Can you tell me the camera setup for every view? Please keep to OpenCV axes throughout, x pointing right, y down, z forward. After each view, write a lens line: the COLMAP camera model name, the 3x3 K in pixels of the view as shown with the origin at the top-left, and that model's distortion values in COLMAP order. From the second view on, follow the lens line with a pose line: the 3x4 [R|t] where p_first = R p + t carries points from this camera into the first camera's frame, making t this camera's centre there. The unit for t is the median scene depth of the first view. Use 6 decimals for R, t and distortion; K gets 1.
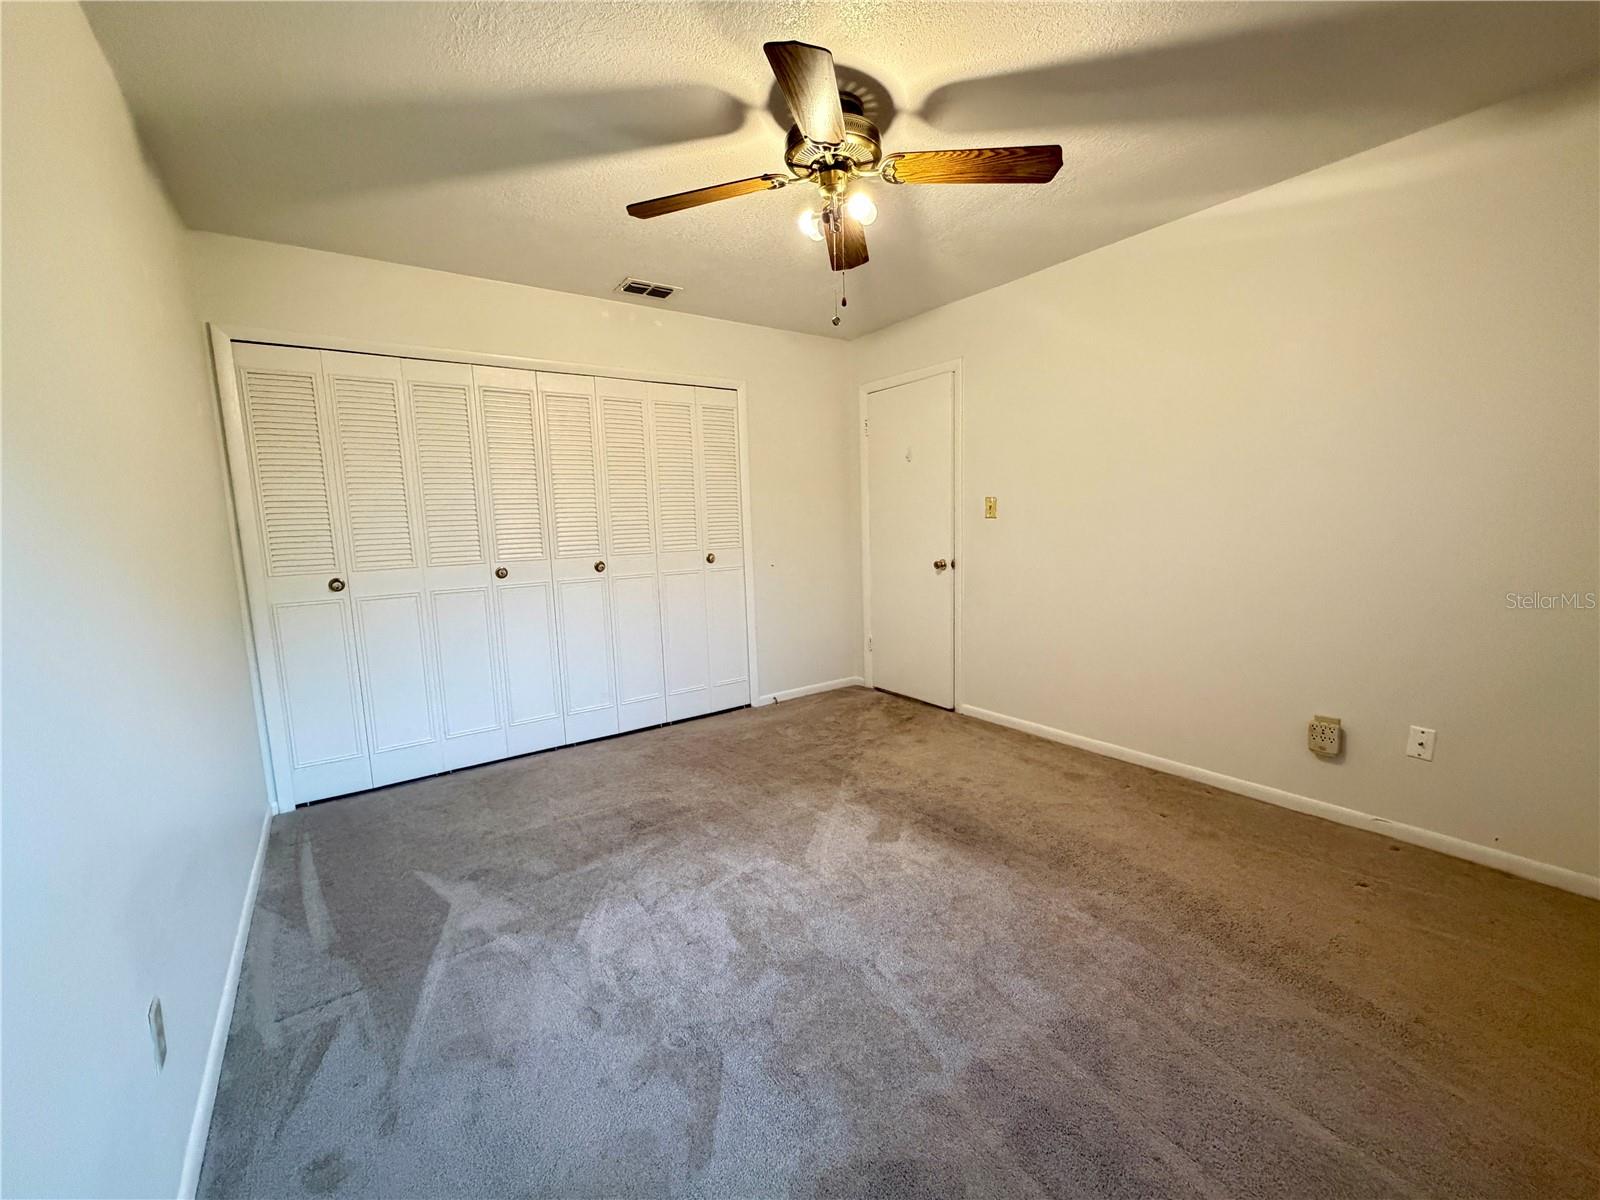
lens RADIAL K [[652.7, 0, 804.0], [0, 652.7, 601.2], [0, 0, 1]] dist [0.000565, -0.000064]
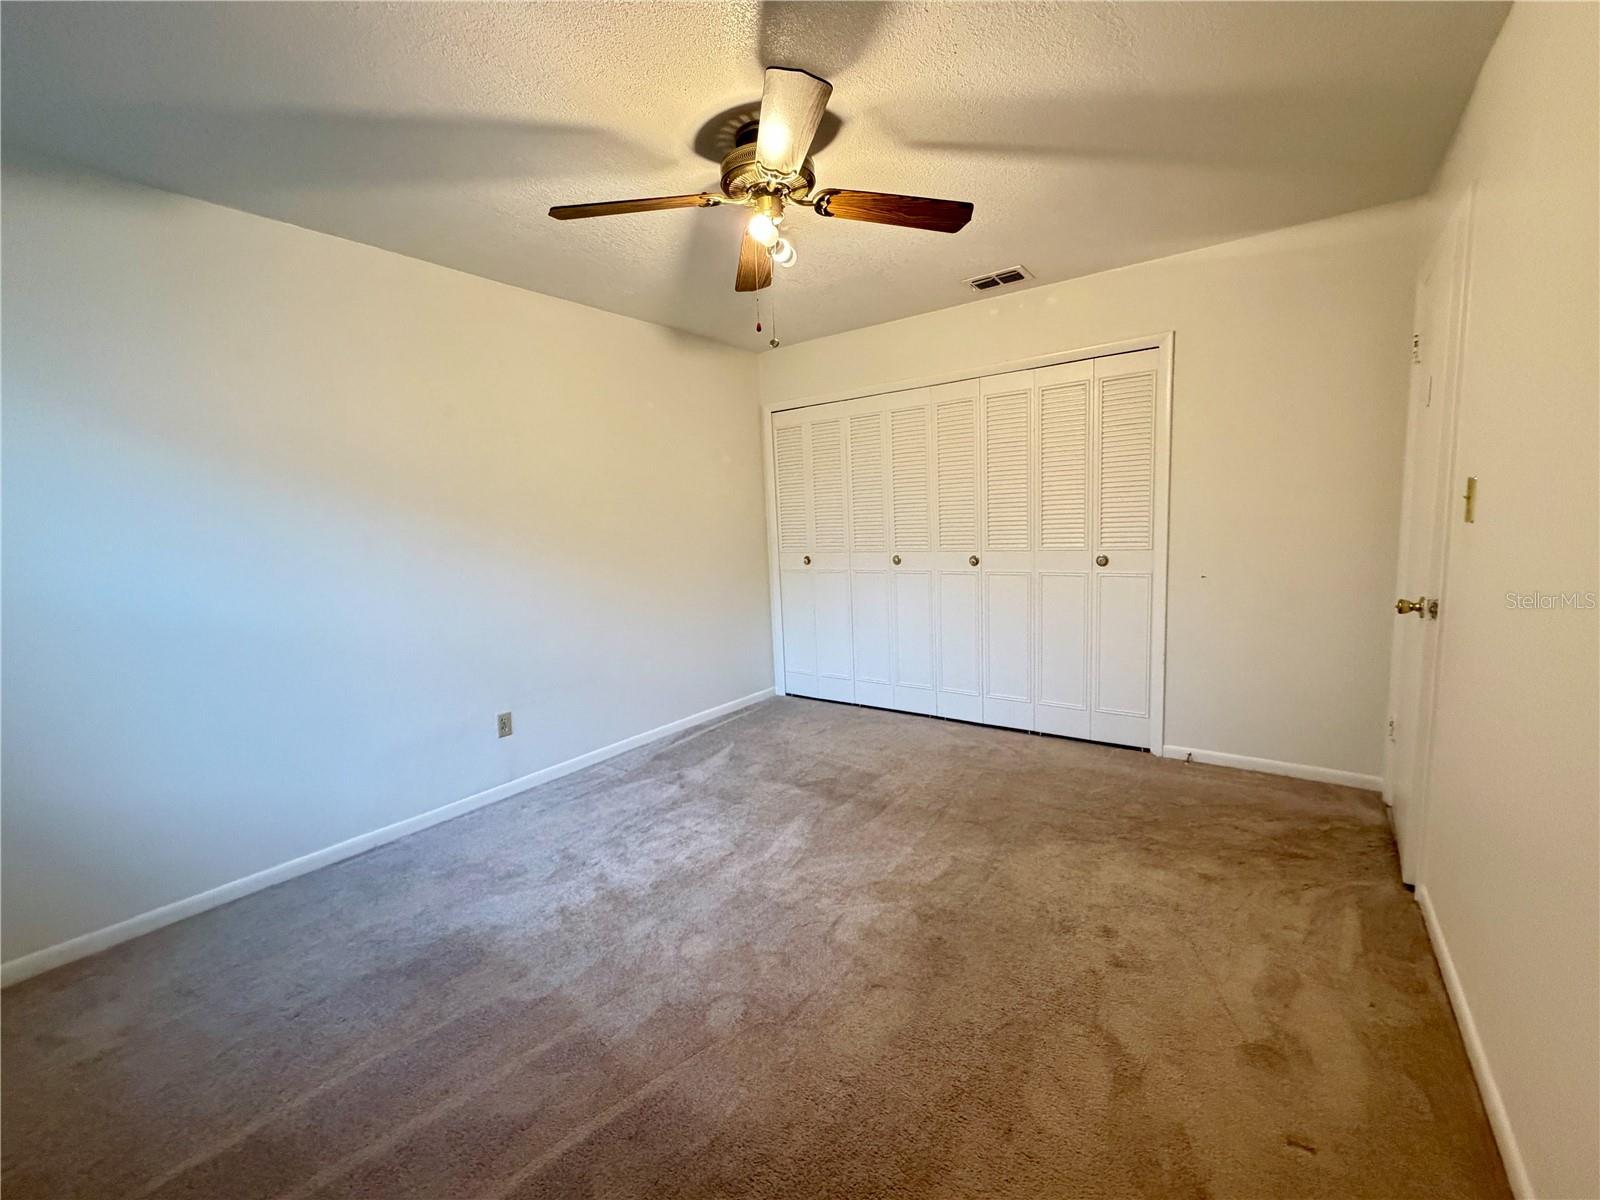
lens RADIAL K [[652.7, 0, 804.0], [0, 652.7, 601.2], [0, 0, 1]] dist [0.000565, -0.000064]
pose [[0.312417, 0.132881, -0.940605, 0.623043], [-0.091351, 0.989782, 0.109486, -0.082342], [0.945543, 0.051720, 0.321363, 0.427435]]
